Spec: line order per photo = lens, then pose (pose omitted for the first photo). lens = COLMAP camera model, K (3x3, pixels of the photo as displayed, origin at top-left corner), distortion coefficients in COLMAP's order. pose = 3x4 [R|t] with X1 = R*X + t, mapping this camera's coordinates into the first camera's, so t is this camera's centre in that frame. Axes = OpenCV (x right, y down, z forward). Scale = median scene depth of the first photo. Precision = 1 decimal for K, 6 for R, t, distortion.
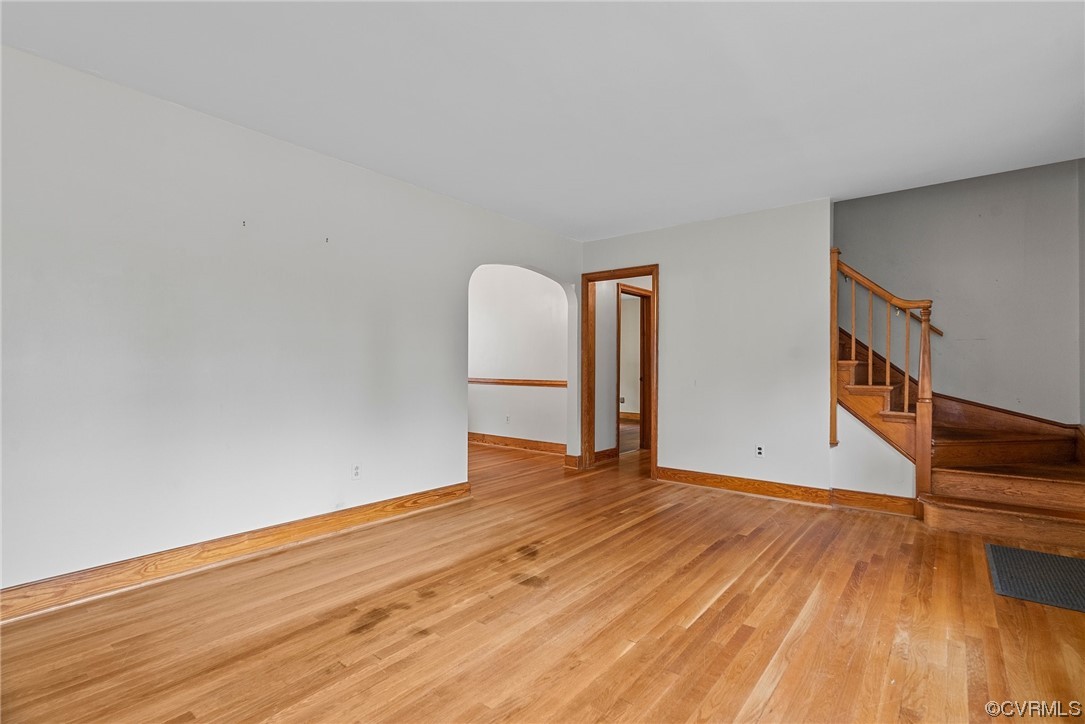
lens RADIAL K [[491.8, 0, 540.9], [0, 491.8, 365.2], [0, 0, 1]] dist [-0.008471, 0.003912]
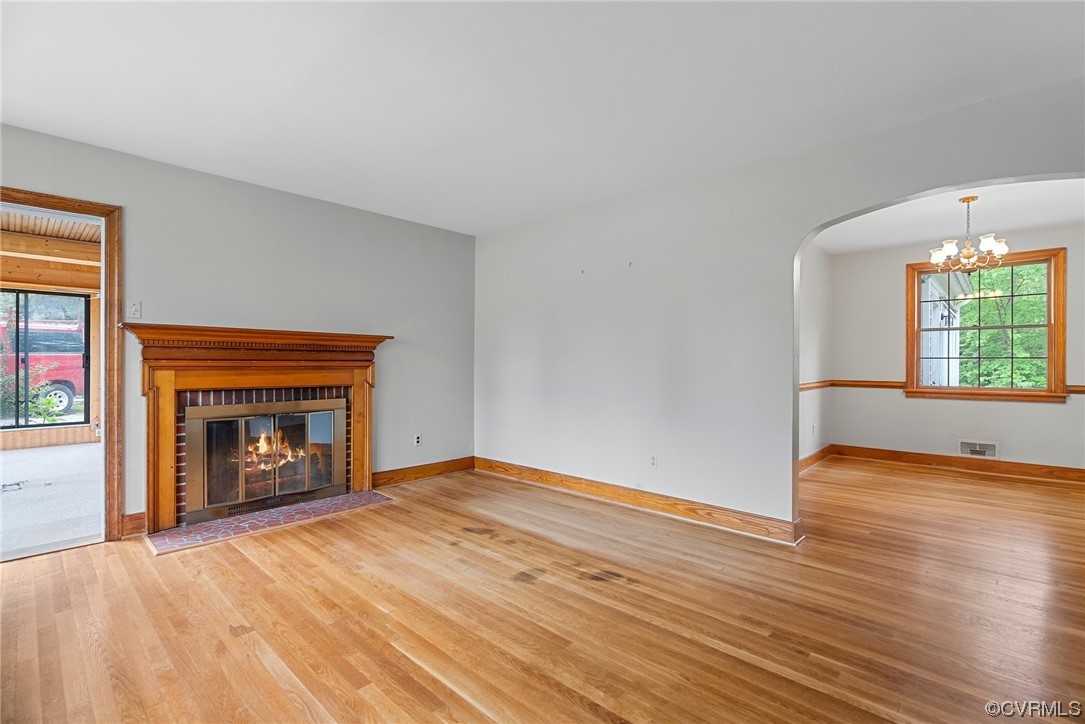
lens RADIAL K [[491.8, 0, 556.2], [0, 491.8, 365.9], [0, 0, 1]] dist [-0.008471, 0.003912]
pose [[-0.041948, 0.000599, -0.999120, 1.024085], [-0.002123, 0.999998, 0.000689, -0.000213], [0.999118, 0.002150, -0.041946, 1.131008]]
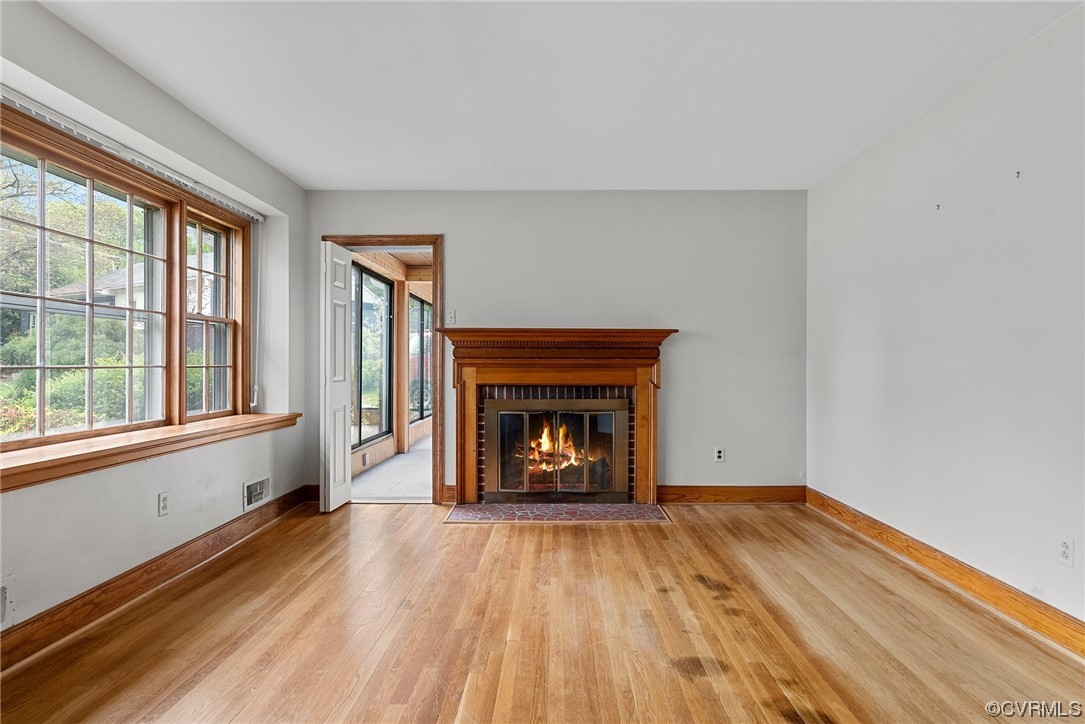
lens RADIAL K [[545.1, 0, 556.9], [0, 545.1, 362.9], [0, 0, 1]] dist [-0.006202, 0.002108]
pose [[-0.765152, -0.004503, -0.643834, 0.653662], [-0.003445, 0.999990, -0.002901, 0.005356], [0.643841, -0.000002, -0.765159, 1.507741]]
